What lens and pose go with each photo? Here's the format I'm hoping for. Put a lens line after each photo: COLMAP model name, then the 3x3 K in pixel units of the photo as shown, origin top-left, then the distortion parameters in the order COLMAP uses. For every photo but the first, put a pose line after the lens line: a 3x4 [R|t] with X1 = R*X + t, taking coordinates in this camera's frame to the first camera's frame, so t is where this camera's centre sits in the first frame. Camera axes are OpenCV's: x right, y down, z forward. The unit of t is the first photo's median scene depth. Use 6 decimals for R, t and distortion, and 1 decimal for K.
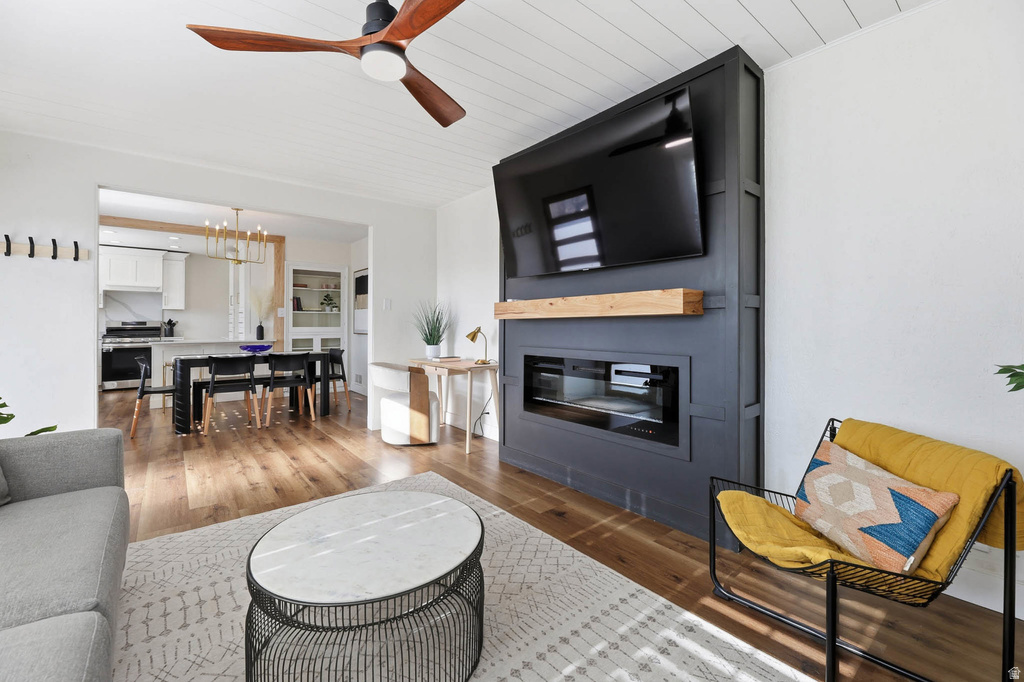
lens RADIAL K [[423.0, 0, 520.1], [0, 423.0, 322.0], [0, 0, 1]] dist [-0.004586, -0.001146]
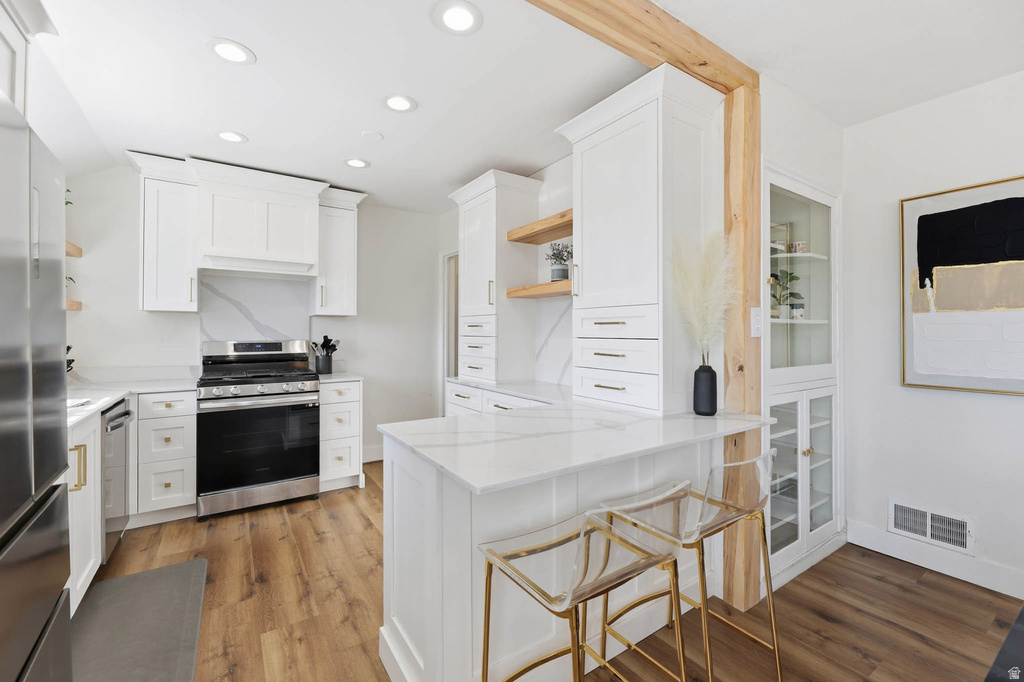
lens RADIAL K [[423.0, 0, 508.5], [0, 423.0, 333.0], [0, 0, 1]] dist [-0.004586, -0.001146]
pose [[0.993857, 0.002302, -0.110644, -0.696346], [-0.001625, 0.999979, 0.006204, -0.016562], [0.110656, -0.005986, 0.993841, 0.672233]]
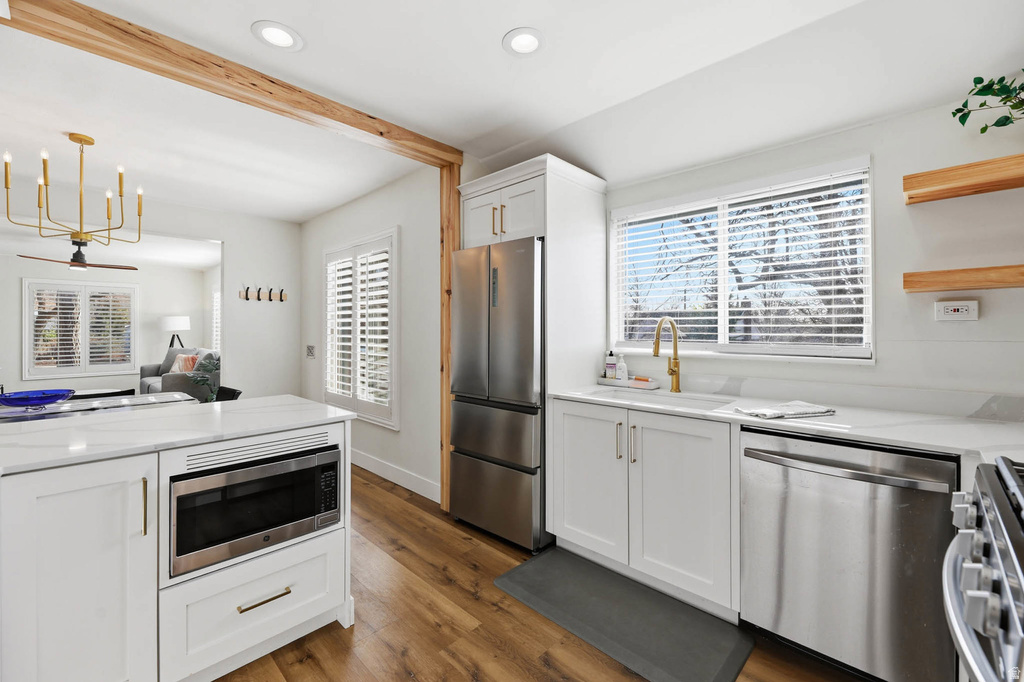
lens RADIAL K [[423.0, 0, 514.0], [0, 423.0, 333.0], [0, 0, 1]] dist [-0.004586, -0.001146]
pose [[-0.993334, 0.000642, -0.115268, -0.869582], [0.000184, 0.999992, 0.003986, -0.012005], [0.115270, 0.003938, -0.993326, 1.187396]]
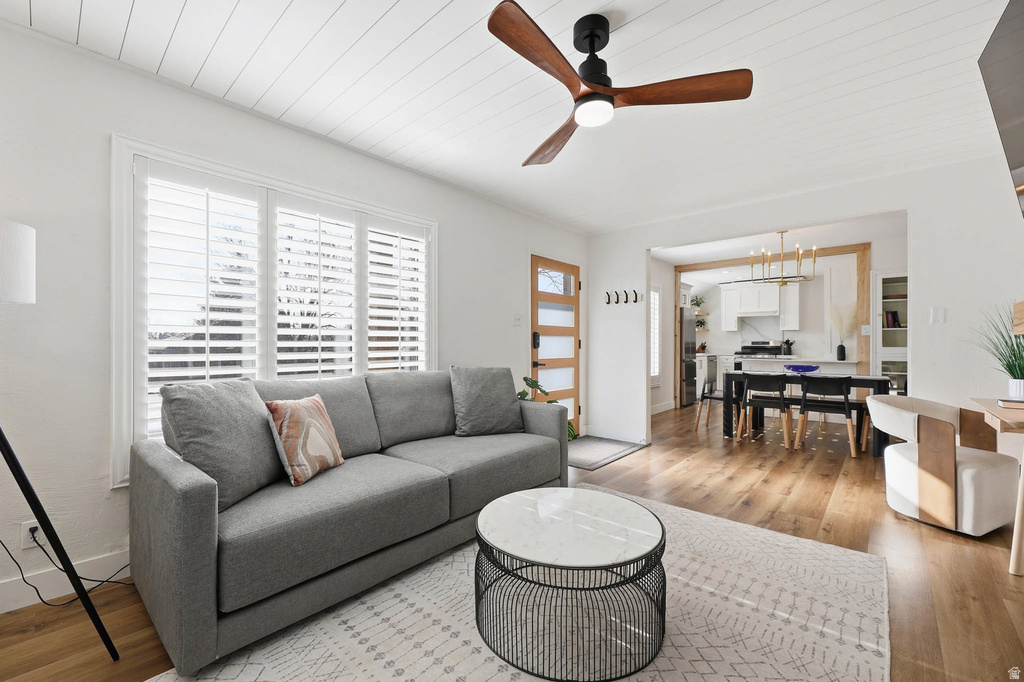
lens RADIAL K [[423.0, 0, 514.9], [0, 423.0, 340.8], [0, 0, 1]] dist [-0.004586, -0.001146]
pose [[0.160816, -0.006199, -0.986965, 0.175042], [0.005364, 0.999971, -0.005406, 0.000068], [0.986970, -0.004425, 0.160844, 0.140849]]
